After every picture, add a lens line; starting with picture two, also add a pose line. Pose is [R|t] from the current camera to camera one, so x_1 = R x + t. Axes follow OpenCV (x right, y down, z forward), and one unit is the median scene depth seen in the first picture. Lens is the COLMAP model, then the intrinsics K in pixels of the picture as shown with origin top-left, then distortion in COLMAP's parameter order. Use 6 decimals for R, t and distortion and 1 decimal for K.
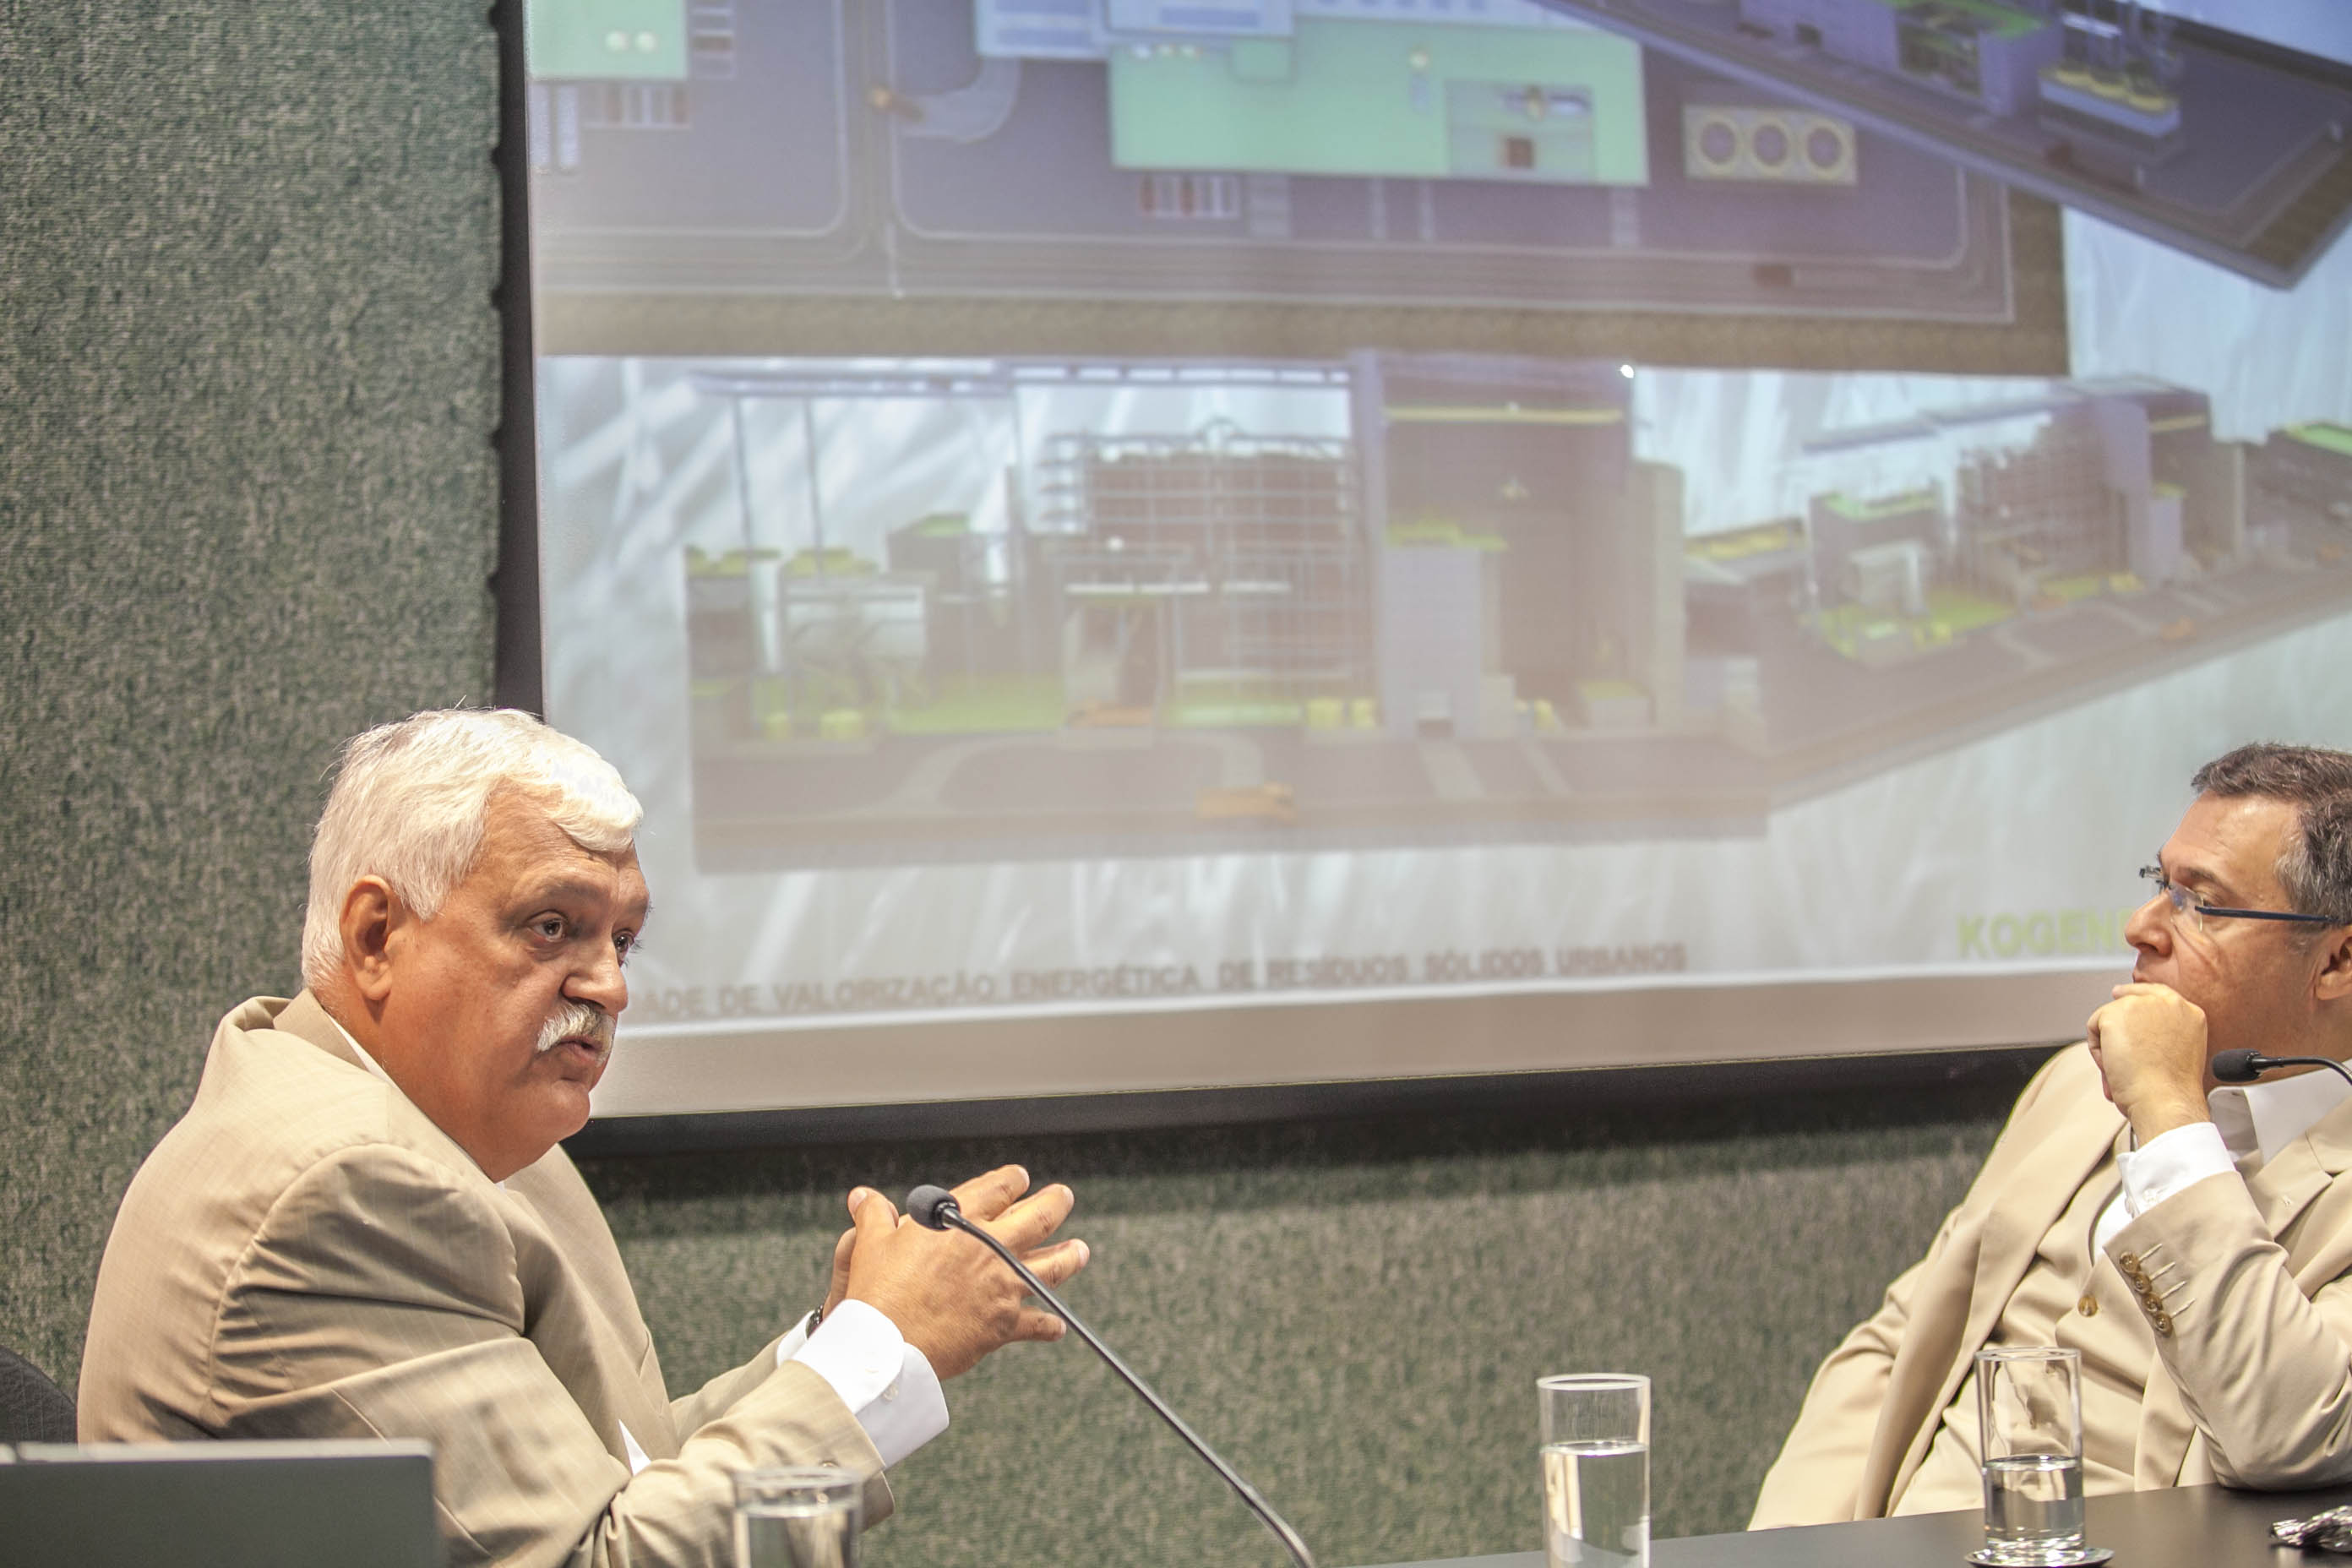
lens RADIAL K [[4618.9, 0, 1202.0], [0, 4618.9, 997.8], [0, 0, 1]] dist [-0.264034, 0.000000]
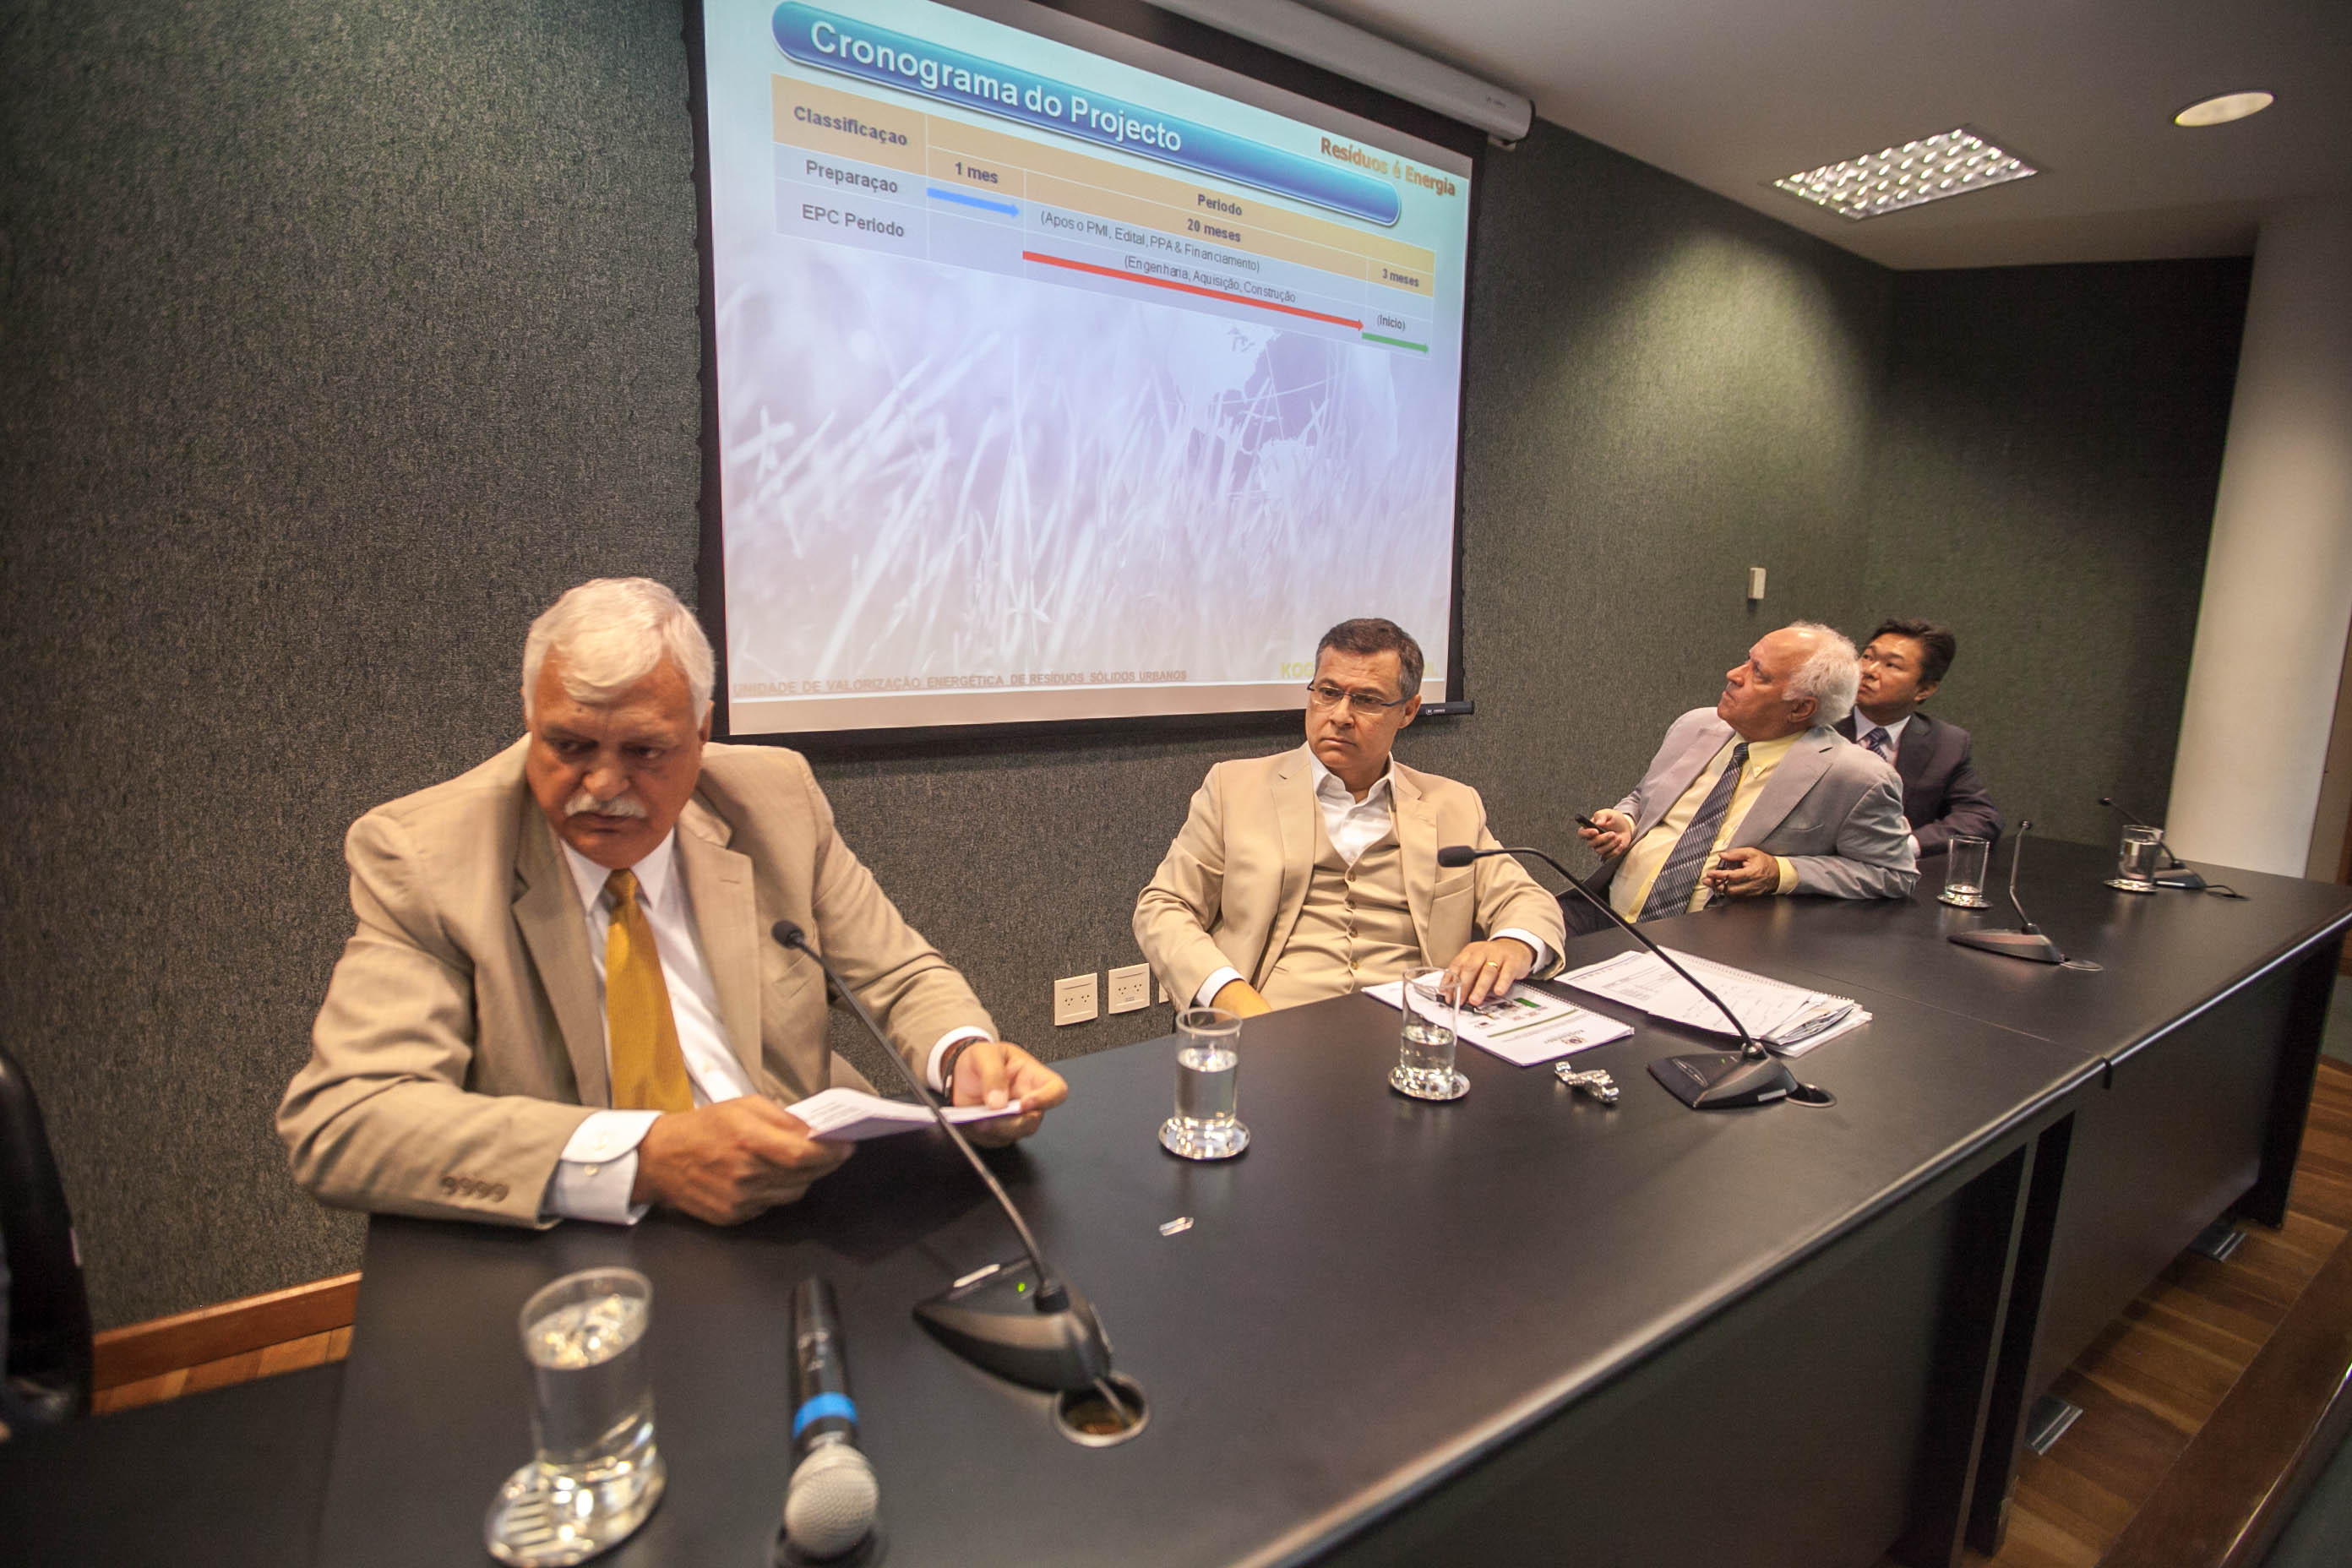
lens RADIAL K [[1070.0, 0, 1172.2], [0, 1070.0, 767.6], [0, 0, 1]] dist [-0.036772, 0.009406]
pose [[0.987800, 0.033400, 0.152102, 0.003579], [-0.054303, 0.989299, 0.135423, -0.044935], [-0.145952, -0.142031, 0.979043, 0.422221]]
